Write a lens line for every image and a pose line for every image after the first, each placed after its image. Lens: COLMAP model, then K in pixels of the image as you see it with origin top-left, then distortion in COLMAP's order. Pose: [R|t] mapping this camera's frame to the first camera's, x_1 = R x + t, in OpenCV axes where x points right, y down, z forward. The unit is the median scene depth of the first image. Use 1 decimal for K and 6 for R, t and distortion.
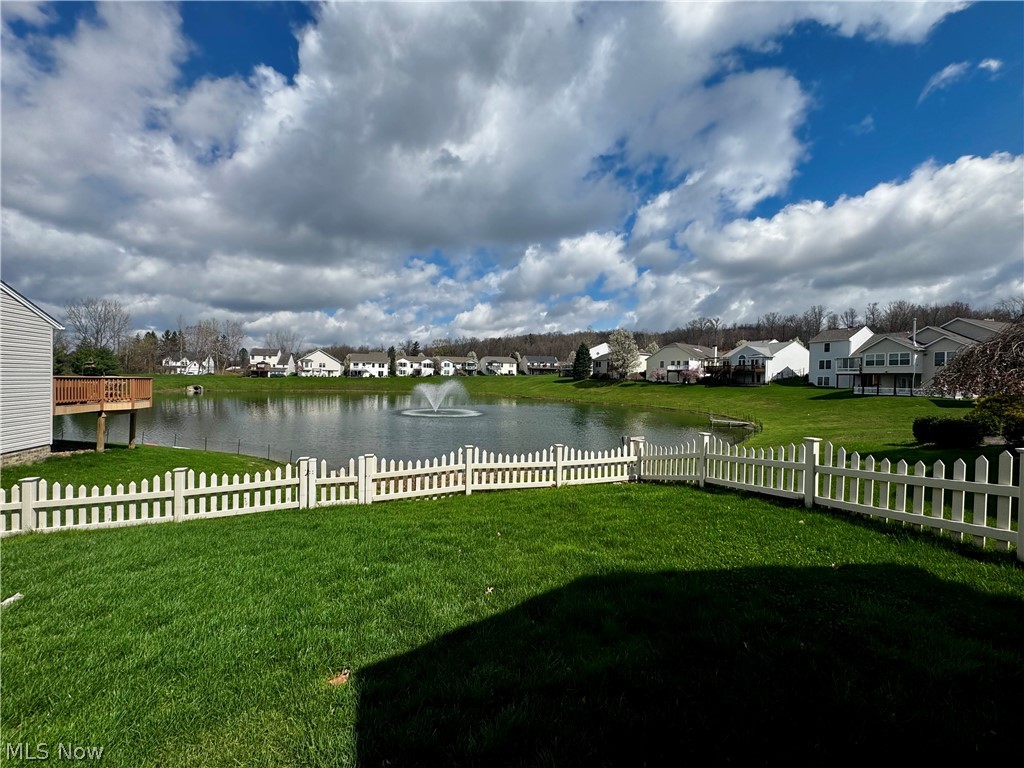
lens RADIAL K [[410.7, 0, 514.3], [0, 410.7, 386.9], [0, 0, 1]] dist [-0.003515, 0.000360]
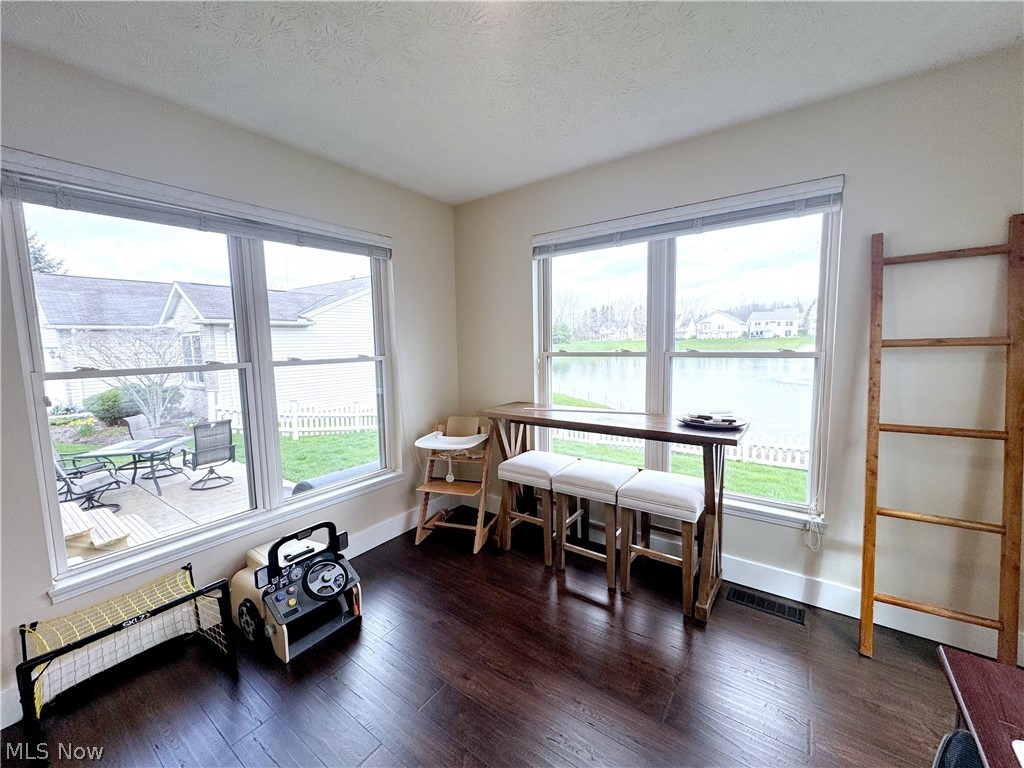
lens RADIAL K [[410.7, 0, 509.1], [0, 410.7, 384.6], [0, 0, 1]] dist [-0.003515, 0.000360]
pose [[0.592529, 0.059306, -0.803363, 0.042004], [0.013940, 0.996382, 0.083836, -0.004604], [0.805429, -0.060874, 0.589558, -0.009641]]
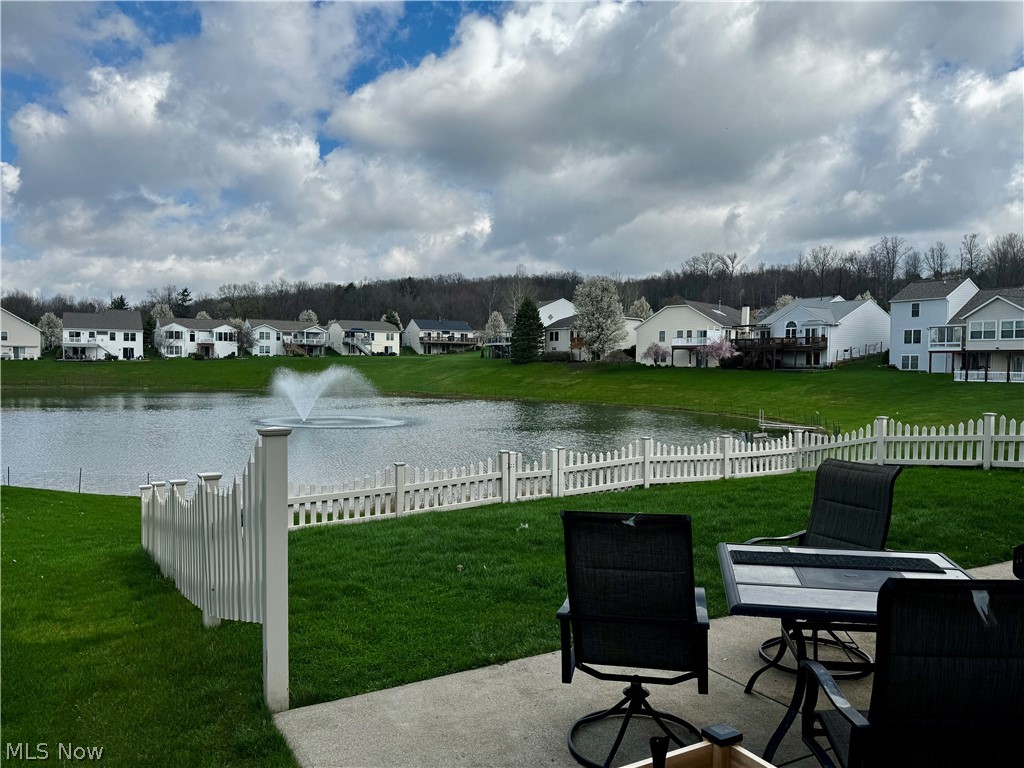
lens RADIAL K [[767.7, 0, 527.2], [0, 767.7, 393.5], [0, 0, 1]] dist [0.051673, -0.045367]
pose [[0.979480, -0.014326, 0.201030, -0.047450], [0.009772, 0.999673, 0.023625, 0.000117], [-0.201303, -0.021176, 0.979300, -0.042883]]
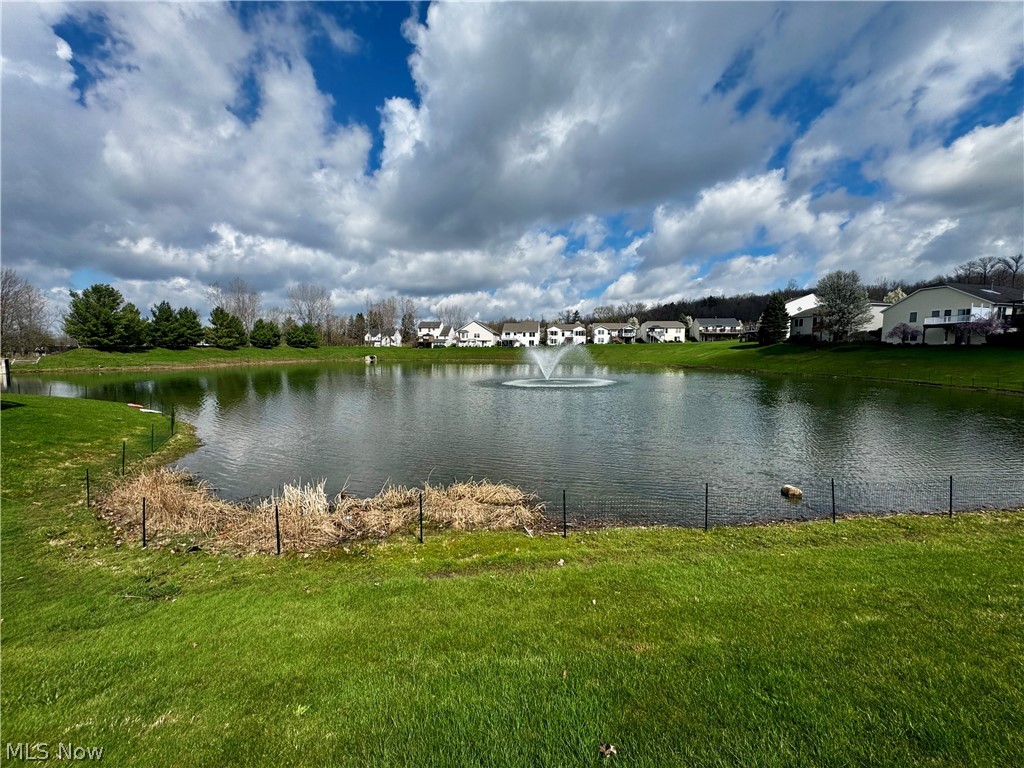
lens RADIAL K [[410.7, 0, 508.6], [0, 410.7, 385.5], [0, 0, 1]] dist [-0.003515, 0.000360]
pose [[0.911573, 0.022294, -0.410534, 0.033634], [0.003420, 0.998083, 0.061795, 0.010046], [0.411124, -0.057735, 0.909749, 0.109070]]
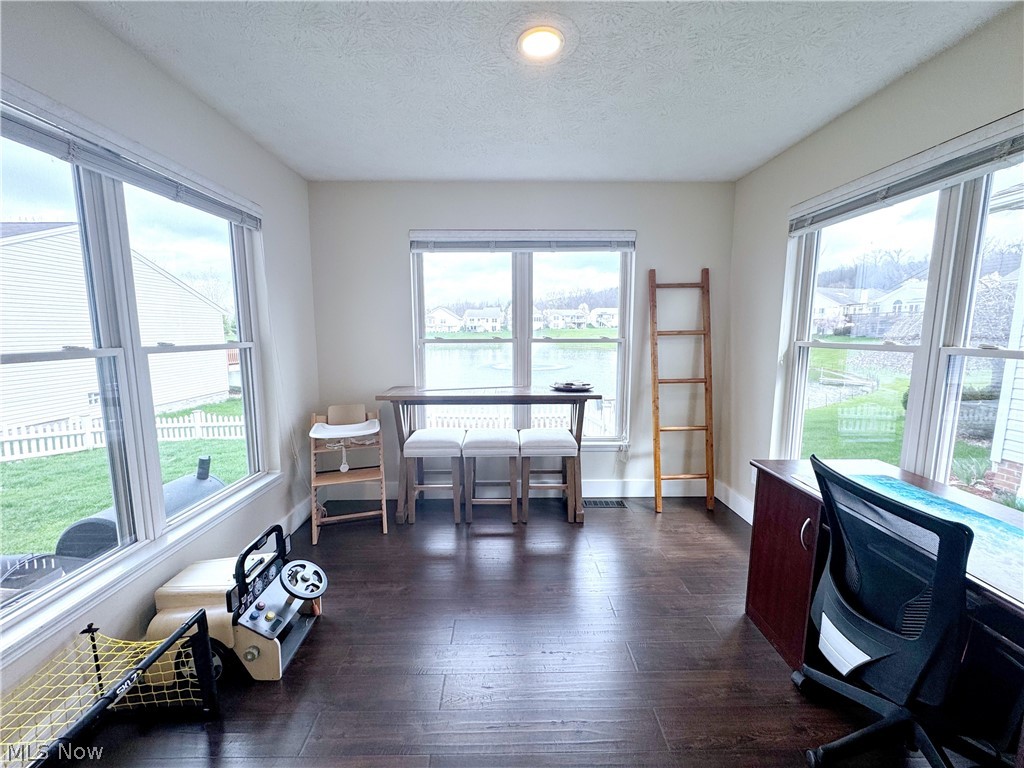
lens RADIAL K [[410.7, 0, 511.7], [0, 410.7, 385.7], [0, 0, 1]] dist [-0.003515, 0.000360]
pose [[0.957049, 0.023062, -0.289009, 0.036692], [0.010038, 0.993598, 0.112528, -0.004377], [0.289754, -0.110596, 0.950690, -0.017666]]
